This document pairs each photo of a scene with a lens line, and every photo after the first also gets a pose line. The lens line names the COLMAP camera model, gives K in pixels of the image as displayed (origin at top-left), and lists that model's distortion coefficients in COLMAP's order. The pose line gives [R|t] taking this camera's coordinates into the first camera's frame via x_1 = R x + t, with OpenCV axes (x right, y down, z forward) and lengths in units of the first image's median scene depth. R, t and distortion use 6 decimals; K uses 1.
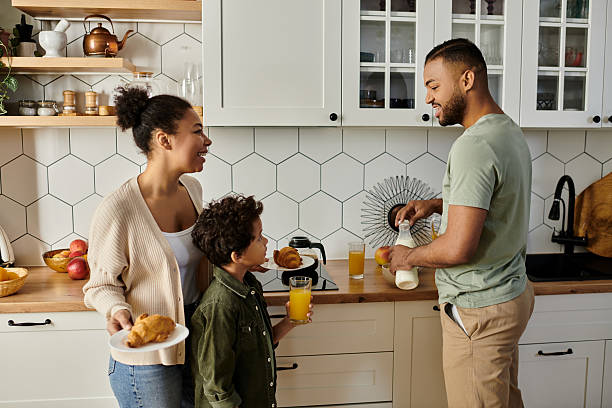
lens RADIAL K [[648.7, 0, 324.1], [0, 648.7, 185.2], [0, 0, 1]] dist [-0.048353, 0.000000]
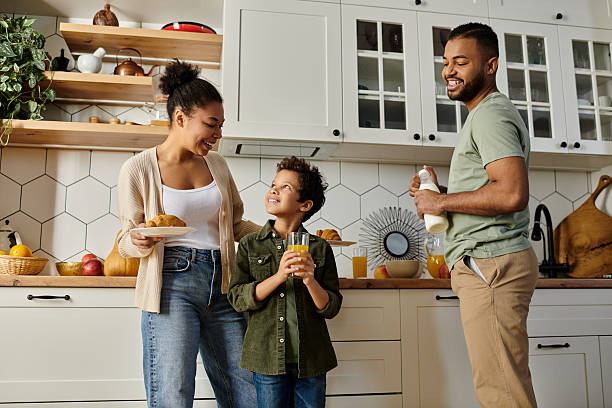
lens RADIAL K [[648.7, 0, 322.2], [0, 648.7, 194.2], [0, 0, 1]] dist [-0.048353, 0.000000]
pose [[0.998091, 0.000697, 0.061750, -0.077831], [0.017607, 0.955219, -0.295374, 0.322629], [-0.059191, 0.295898, 0.953384, -0.041641]]
